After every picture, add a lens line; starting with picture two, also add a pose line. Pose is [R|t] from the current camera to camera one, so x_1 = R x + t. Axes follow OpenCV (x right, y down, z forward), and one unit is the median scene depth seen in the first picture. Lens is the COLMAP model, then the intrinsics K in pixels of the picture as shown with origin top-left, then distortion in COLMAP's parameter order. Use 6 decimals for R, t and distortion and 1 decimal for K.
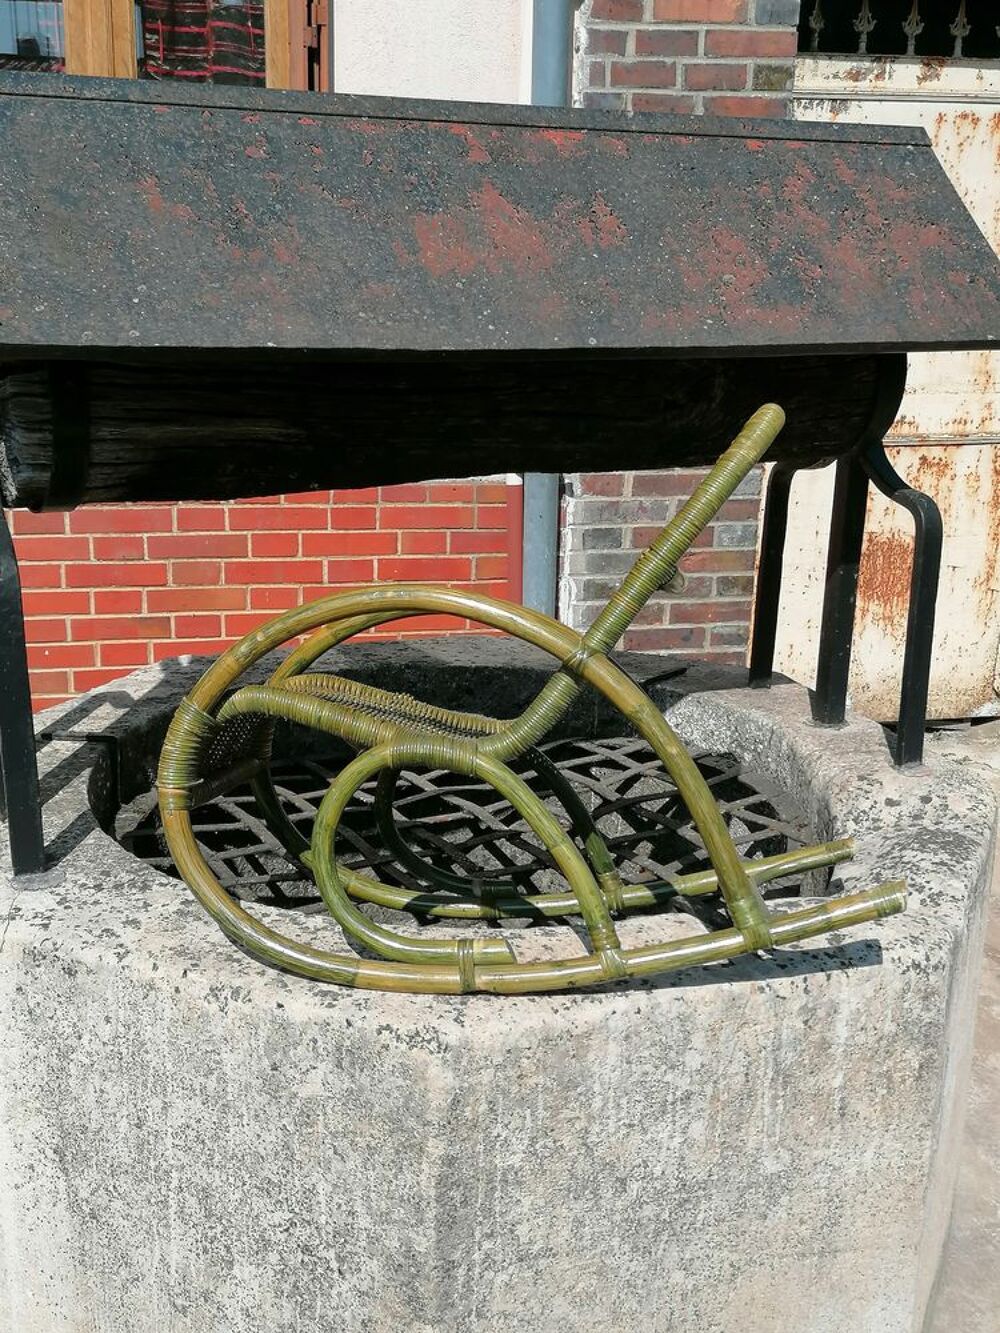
lens RADIAL K [[1409.1, 0, 499.7], [0, 1409.1, 638.1], [0, 0, 1]] dist [0.068940, -0.056661]
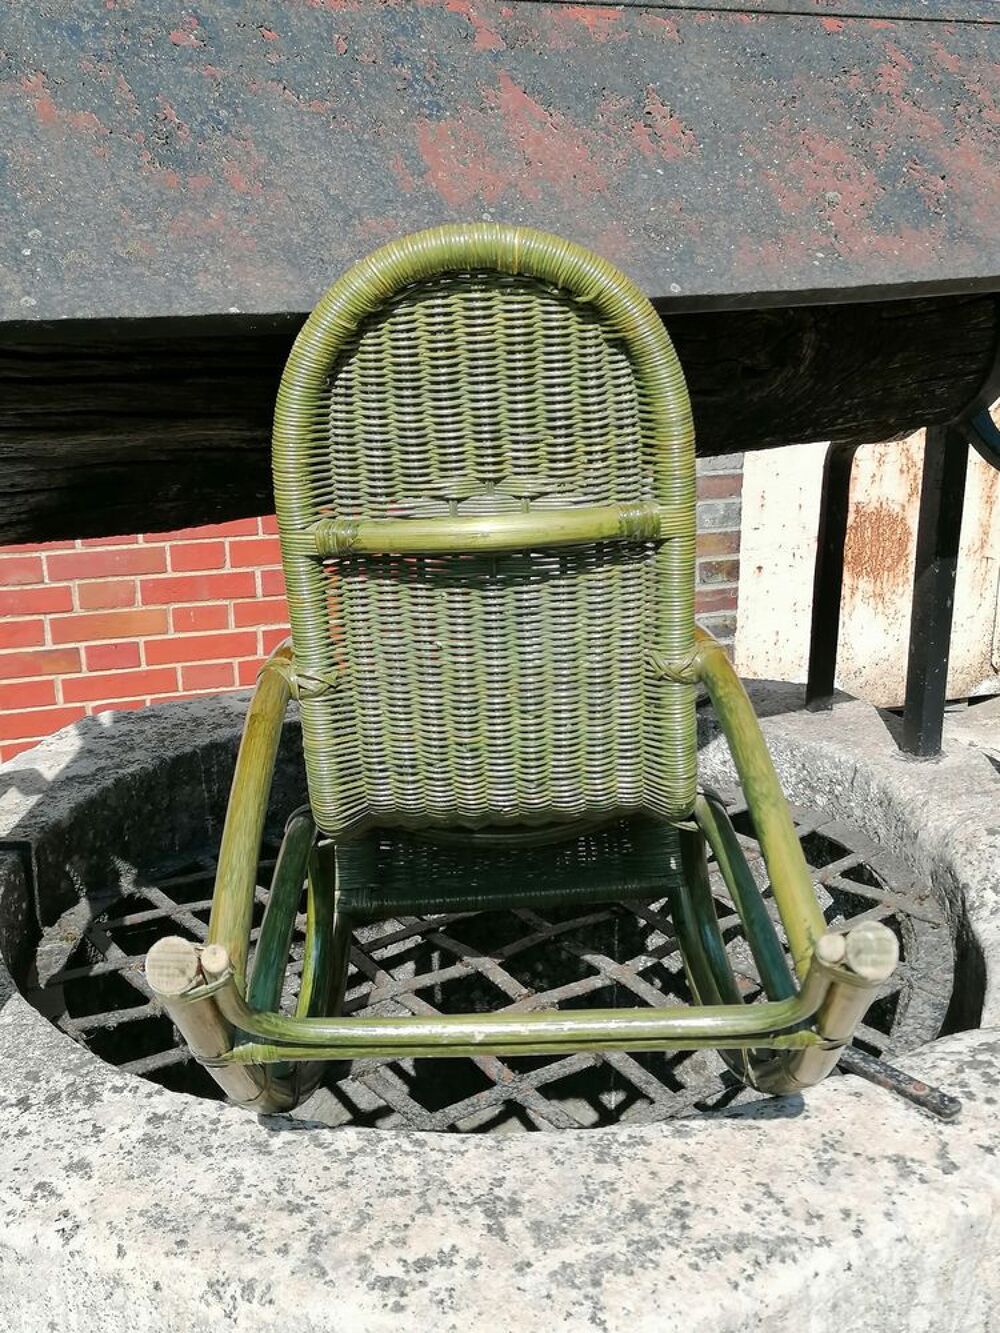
lens RADIAL K [[1409.1, 0, 499.7], [0, 1409.1, 638.1], [0, 0, 1]] dist [0.068940, -0.056661]
pose [[0.995944, -0.059602, 0.067400, -0.076951], [0.058320, 0.998080, 0.020836, -0.048787], [-0.068513, -0.016821, 0.997508, 0.265669]]
